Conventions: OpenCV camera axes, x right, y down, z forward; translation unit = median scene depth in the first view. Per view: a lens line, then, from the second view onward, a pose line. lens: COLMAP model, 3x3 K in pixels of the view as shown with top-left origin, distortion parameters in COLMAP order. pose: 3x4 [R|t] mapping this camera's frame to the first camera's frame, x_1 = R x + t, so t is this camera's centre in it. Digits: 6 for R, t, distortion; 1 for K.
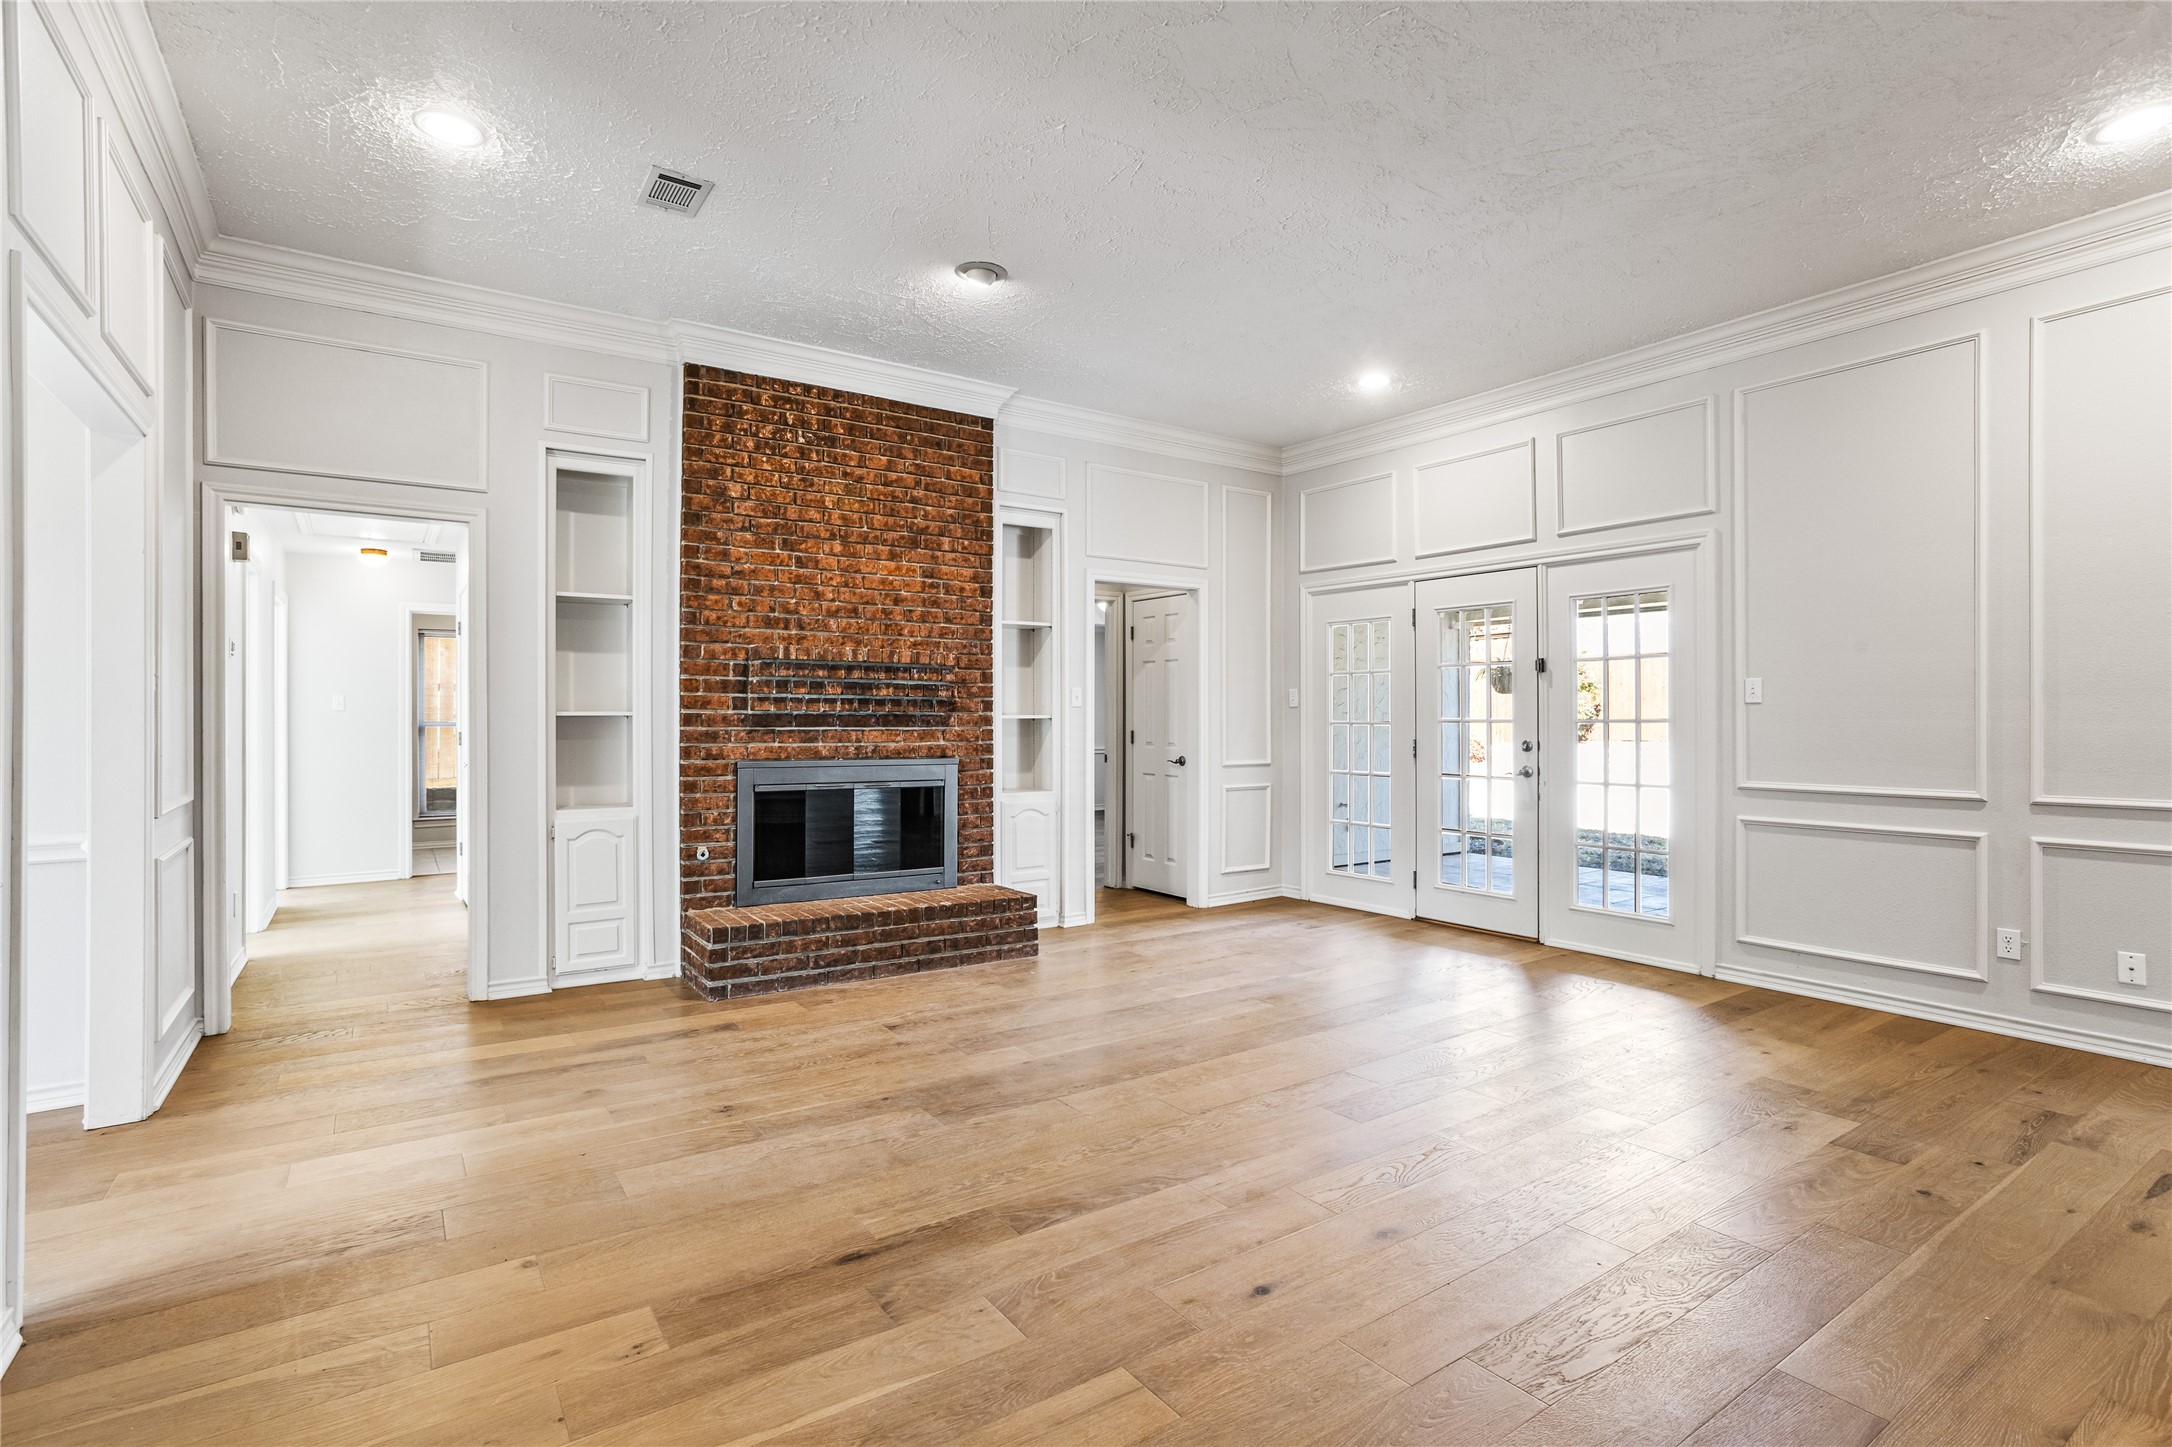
lens RADIAL K [[1051.0, 0, 1062.4], [0, 1051.0, 721.6], [0, 0, 1]] dist [-0.034898, 0.021056]
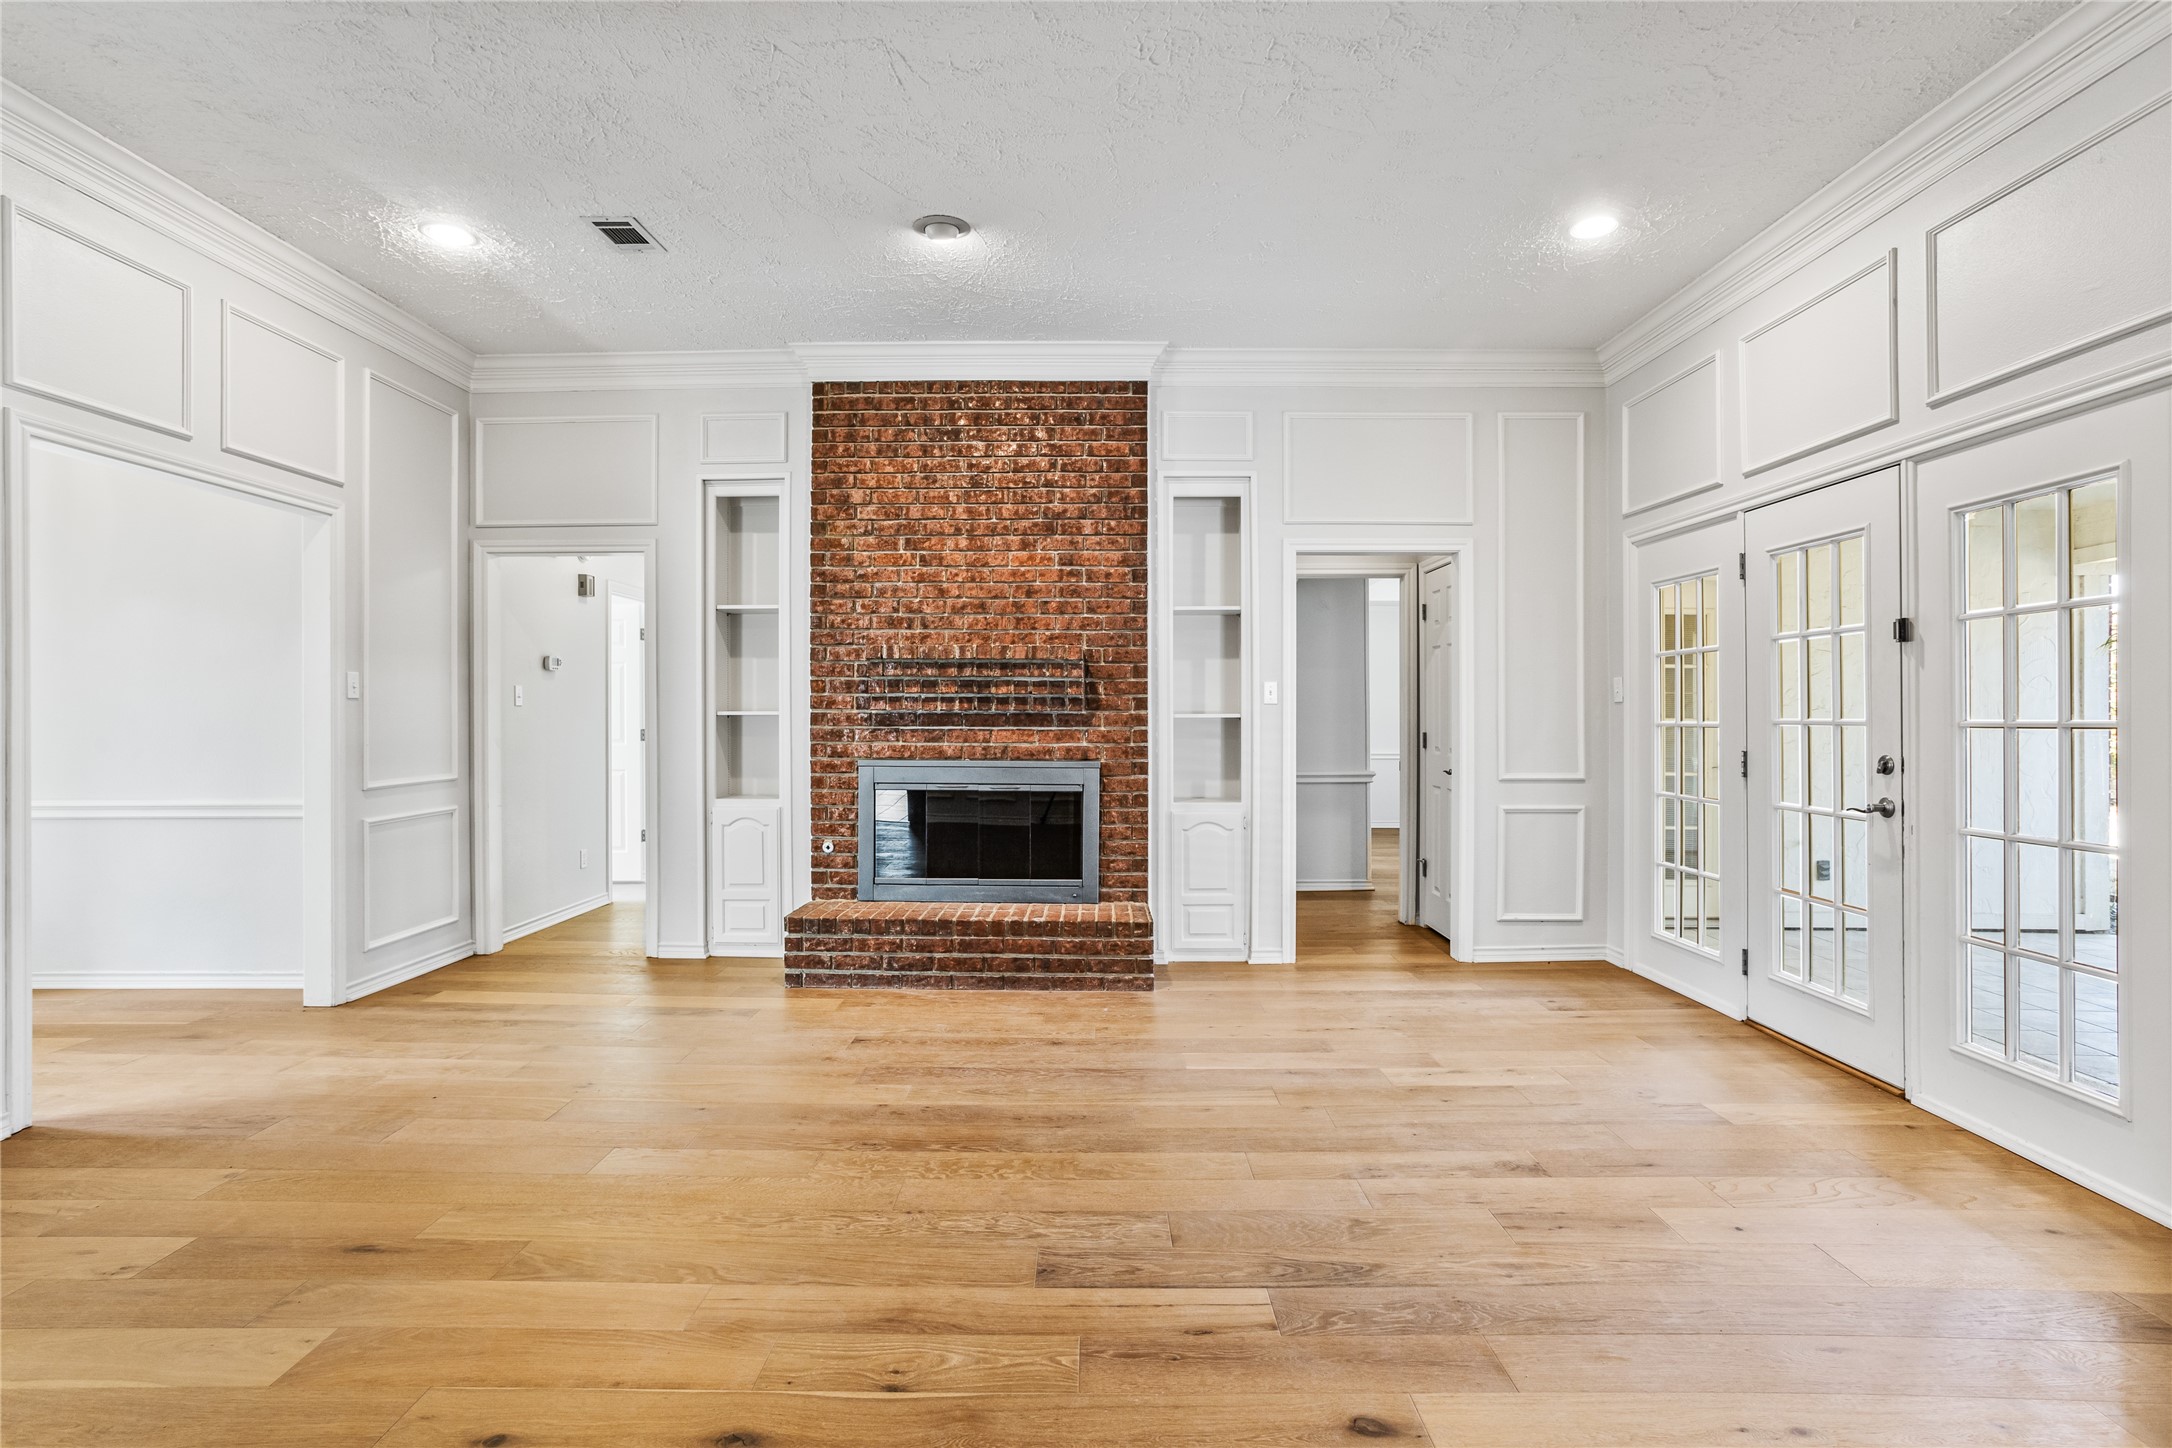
lens RADIAL K [[1051.0, 0, 1063.3], [0, 1051.0, 717.4], [0, 0, 1]] dist [-0.034898, 0.021056]
pose [[0.819425, 0.001241, -0.573184, 0.438196], [-0.002407, 0.999996, -0.001277, -0.002211], [0.573181, 0.002426, 0.819425, 0.262930]]
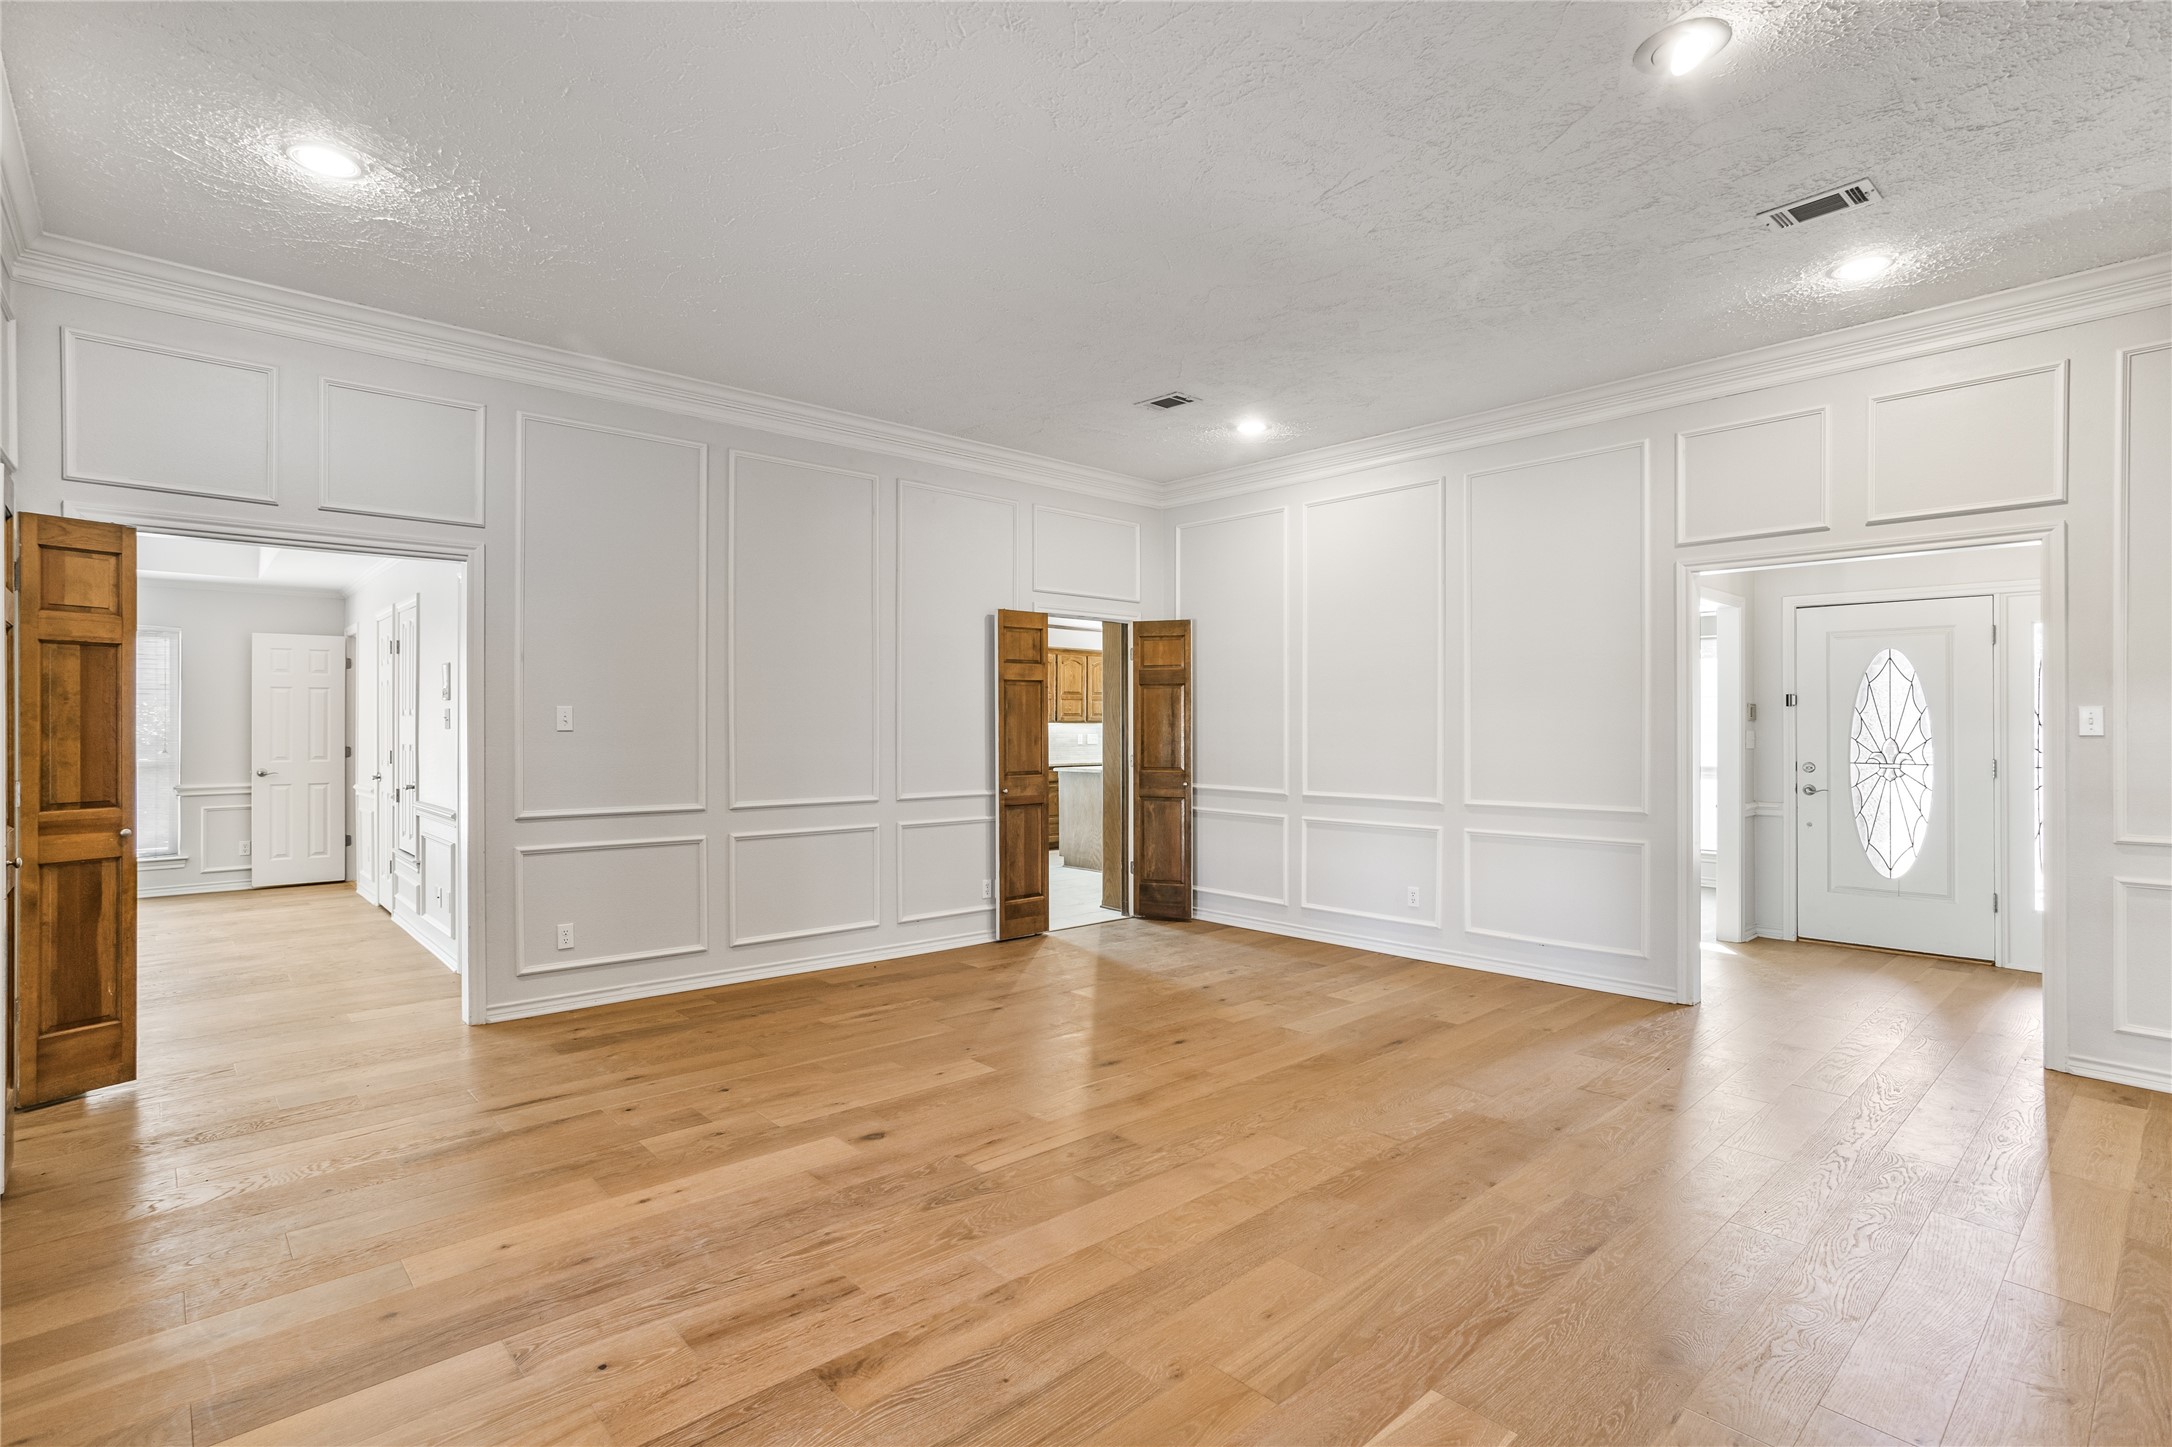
lens RADIAL K [[1051.0, 0, 1096.9], [0, 1051.0, 718.8], [0, 0, 1]] dist [-0.034898, 0.021056]
pose [[-0.985957, -0.004336, -0.166945, 0.295536], [-0.004283, 0.999991, -0.000678, -0.025216], [0.166946, 0.000046, -0.985966, 1.274984]]
